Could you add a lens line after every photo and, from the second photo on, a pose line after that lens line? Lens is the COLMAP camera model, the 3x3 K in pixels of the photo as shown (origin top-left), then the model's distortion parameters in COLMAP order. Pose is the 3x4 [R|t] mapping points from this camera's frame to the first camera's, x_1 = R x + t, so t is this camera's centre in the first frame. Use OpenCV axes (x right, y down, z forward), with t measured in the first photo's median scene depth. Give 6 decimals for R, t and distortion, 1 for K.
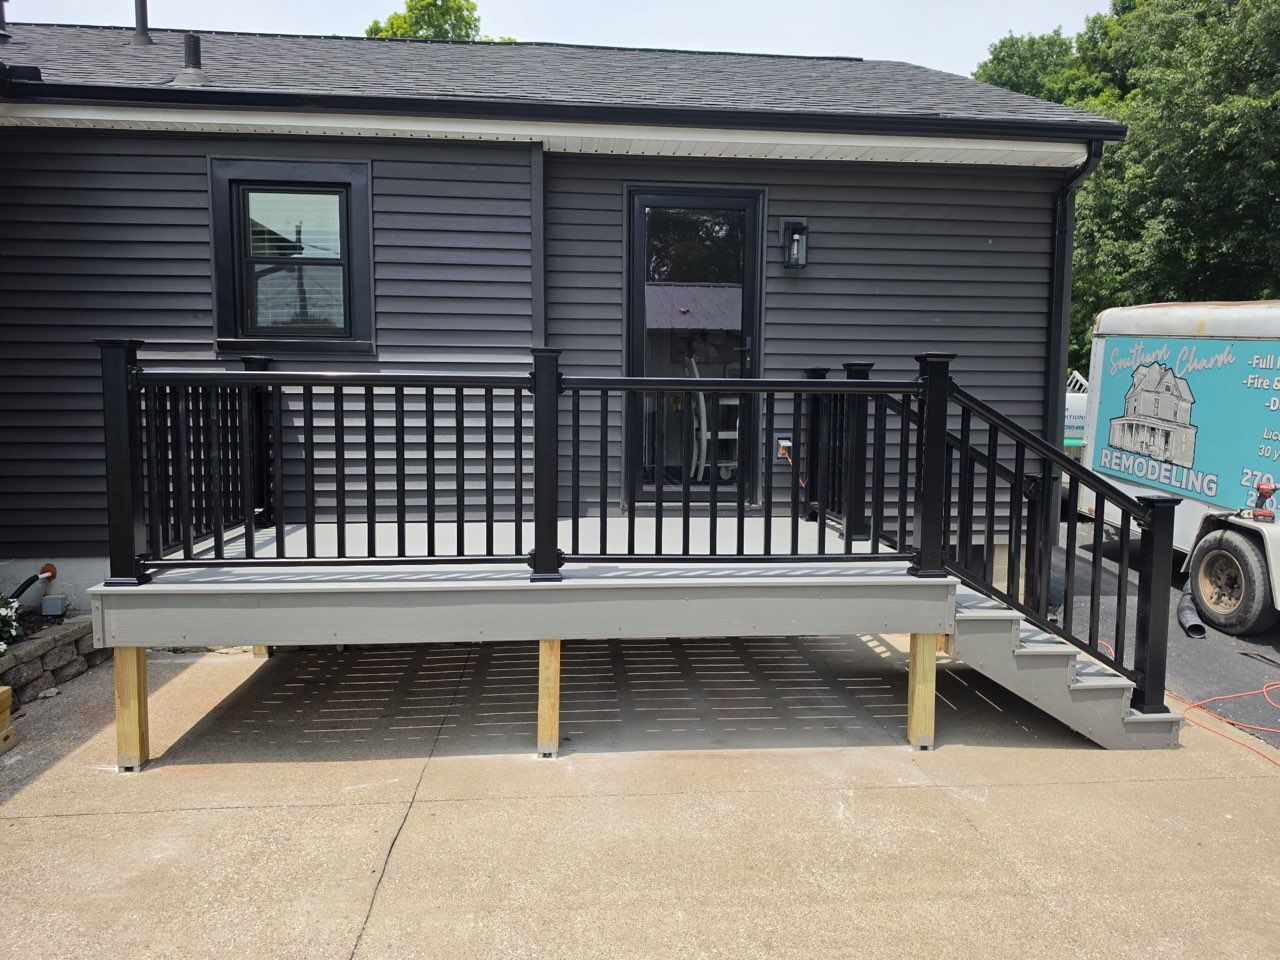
lens RADIAL K [[845.4, 0, 640.0], [0, 845.4, 480.0], [0, 0, 1]] dist [0.028287, 0.000268]
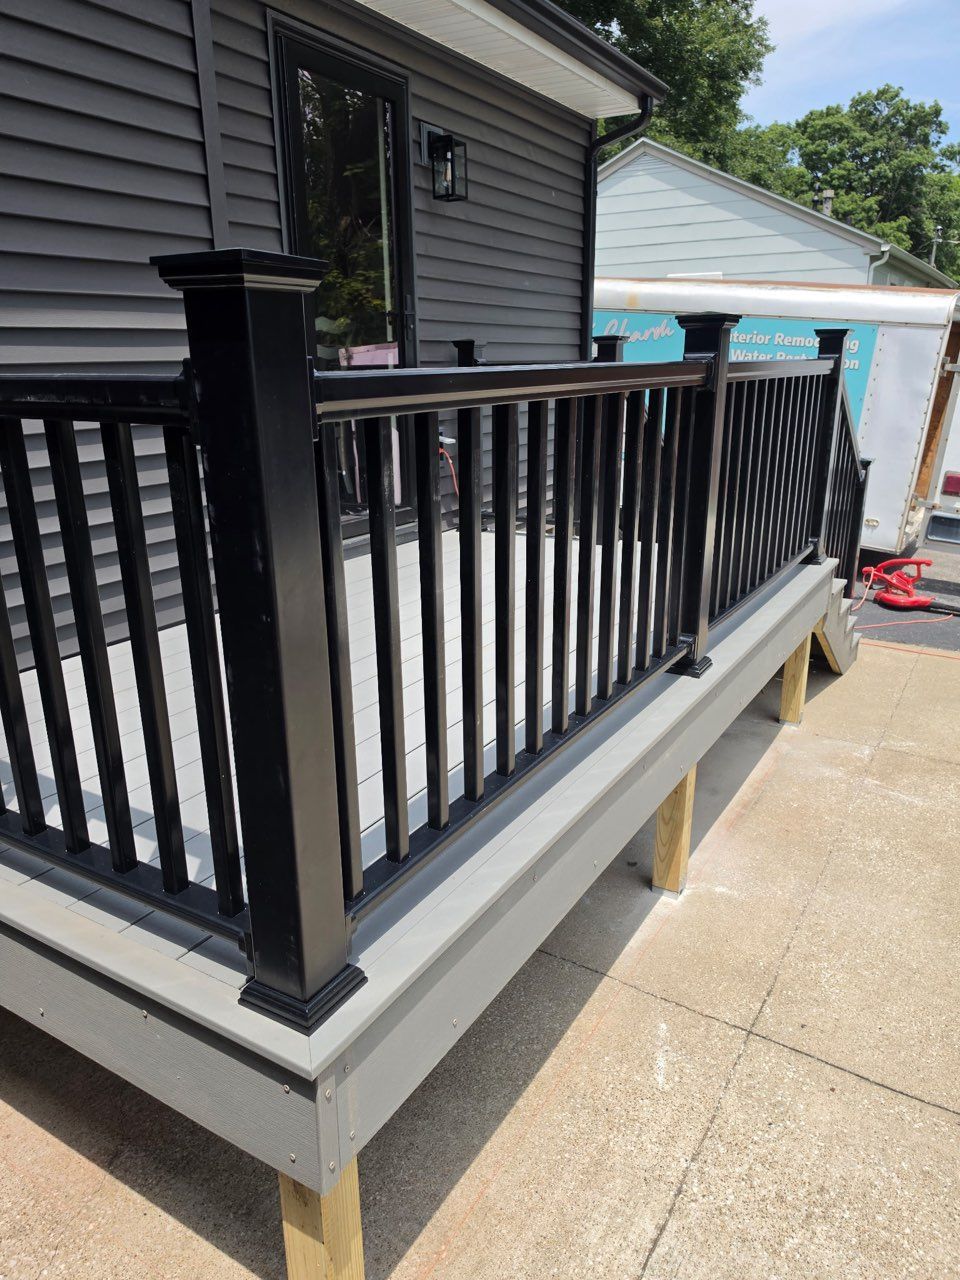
lens RADIAL K [[889.6, 0, 480.0], [0, 889.6, 640.0], [0, 0, 1]] dist [0.005625, -0.000513]
pose [[0.610182, -0.251414, 0.751311, -0.720200], [0.089973, 0.964168, 0.249570, -0.096188], [-0.787136, -0.084686, 0.610939, 0.650254]]
